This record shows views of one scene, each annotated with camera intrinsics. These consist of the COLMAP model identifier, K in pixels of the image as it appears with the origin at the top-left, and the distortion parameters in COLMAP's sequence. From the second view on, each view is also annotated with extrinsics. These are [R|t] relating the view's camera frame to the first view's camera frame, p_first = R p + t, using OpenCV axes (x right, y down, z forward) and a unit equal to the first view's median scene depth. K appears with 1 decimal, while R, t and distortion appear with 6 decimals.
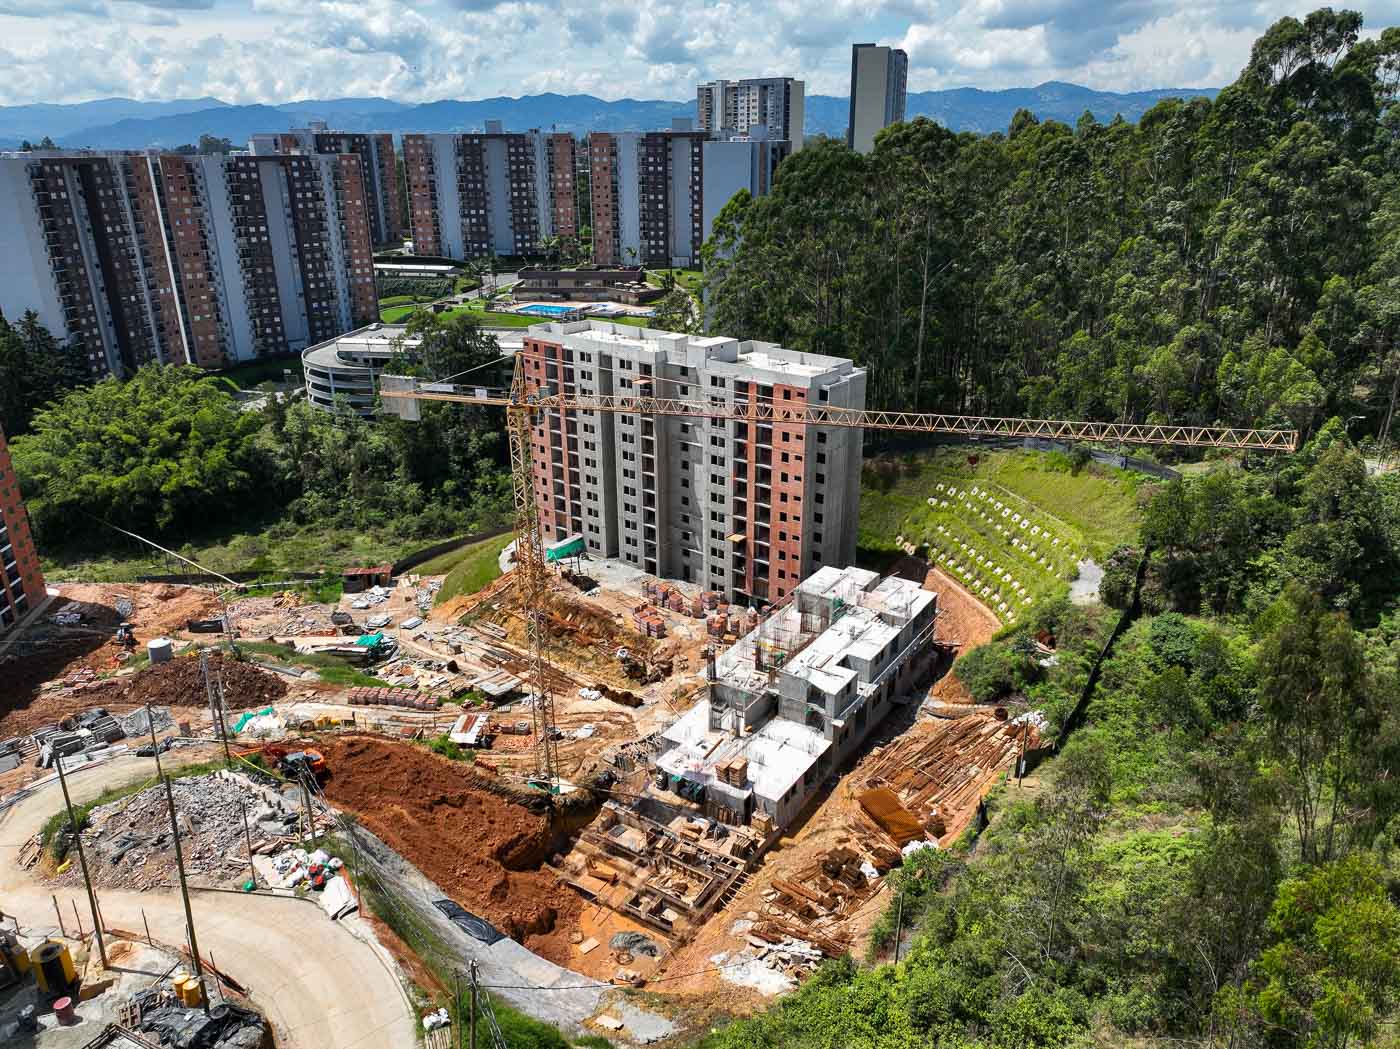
lens RADIAL K [[984.4, 0, 694.2], [0, 984.4, 523.4], [0, 0, 1]] dist [0.008379, -0.002447]
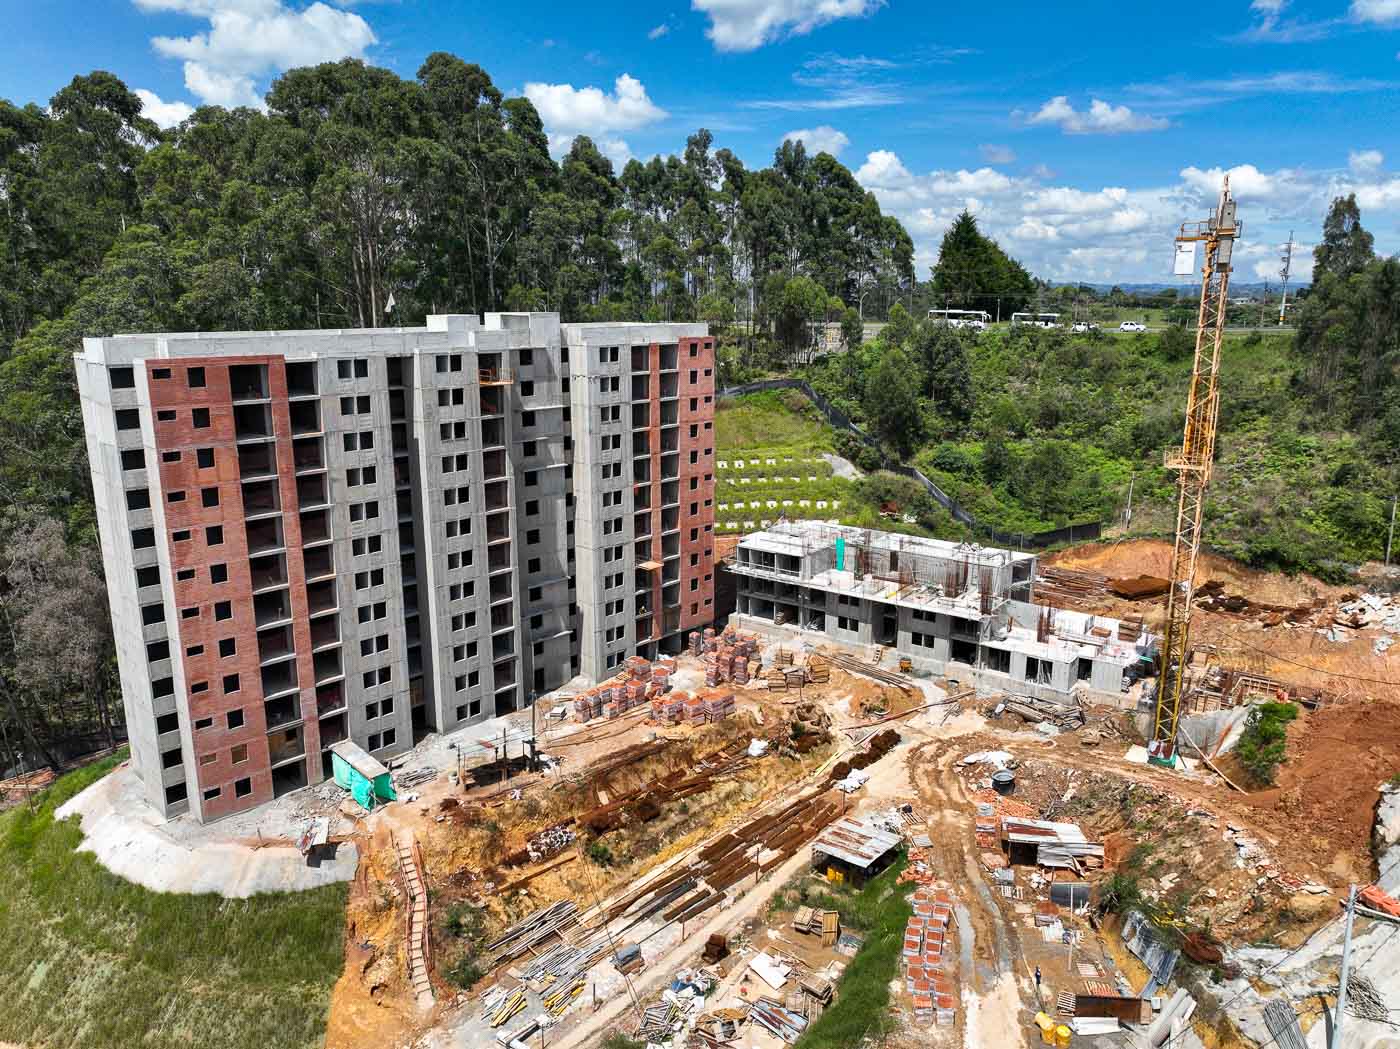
lens RADIAL K [[984.4, 0, 694.2], [0, 984.4, 523.4], [0, 0, 1]] dist [0.008379, -0.002447]
pose [[0.065288, -0.217893, 0.973786, -0.698799], [0.363341, 0.914069, 0.180170, -0.141344], [-0.929366, 0.342054, 0.138847, 0.908771]]
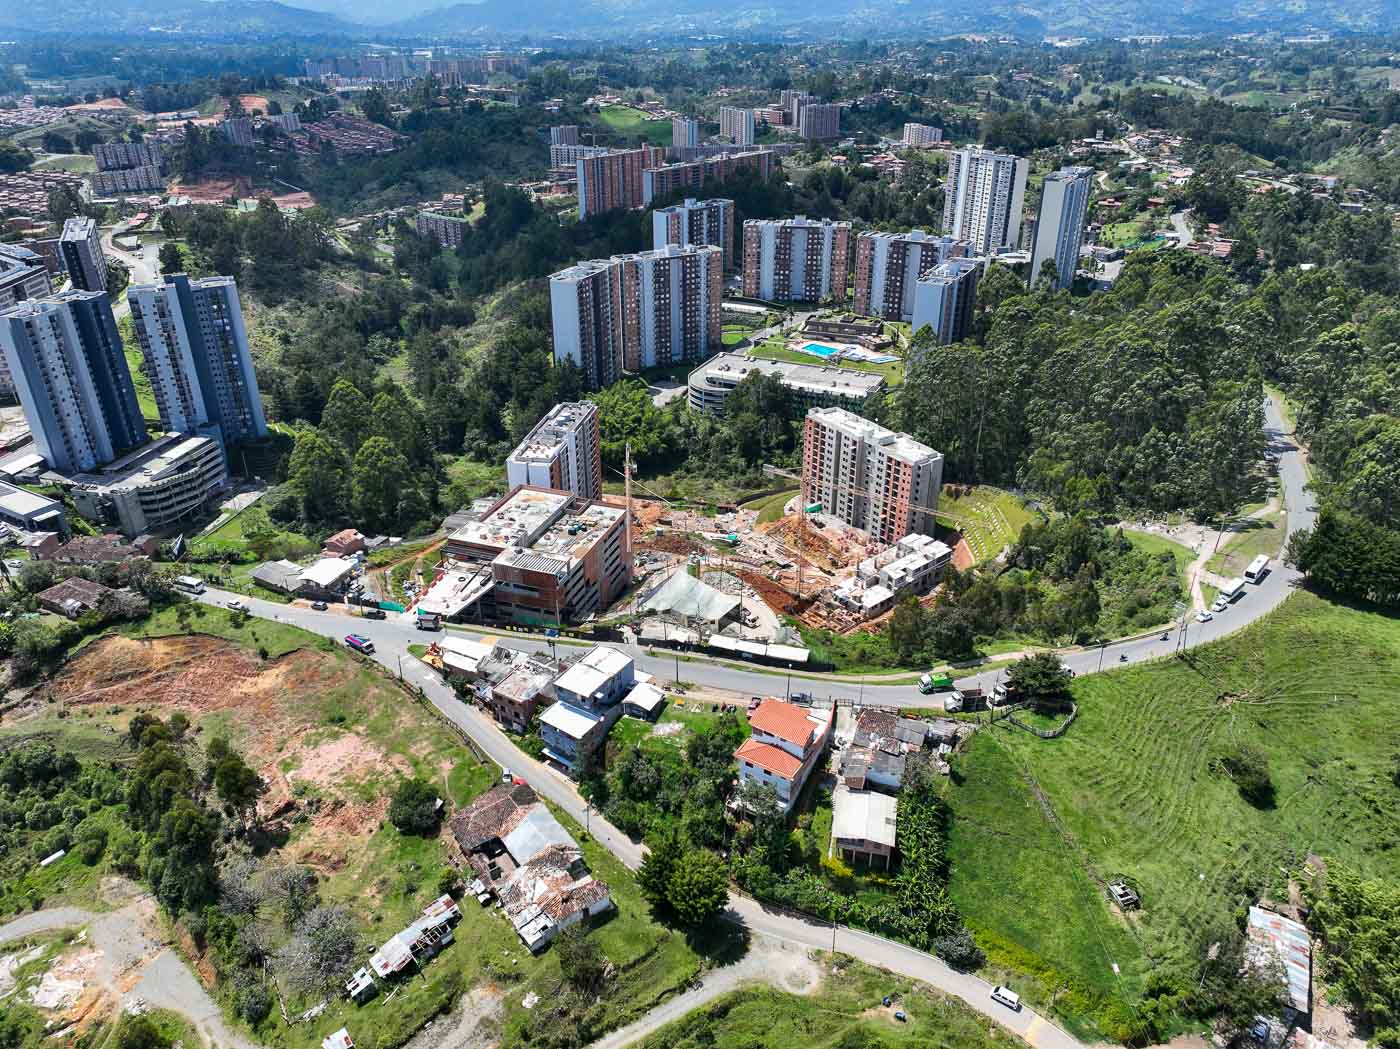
lens RADIAL K [[984.4, 0, 694.2], [0, 984.4, 523.4], [0, 0, 1]] dist [0.008379, -0.002447]
pose [[0.962434, 0.127565, -0.239681, 0.193645], [-0.101531, 0.987805, 0.118041, -0.223900], [0.251816, -0.089272, 0.963649, -1.590440]]
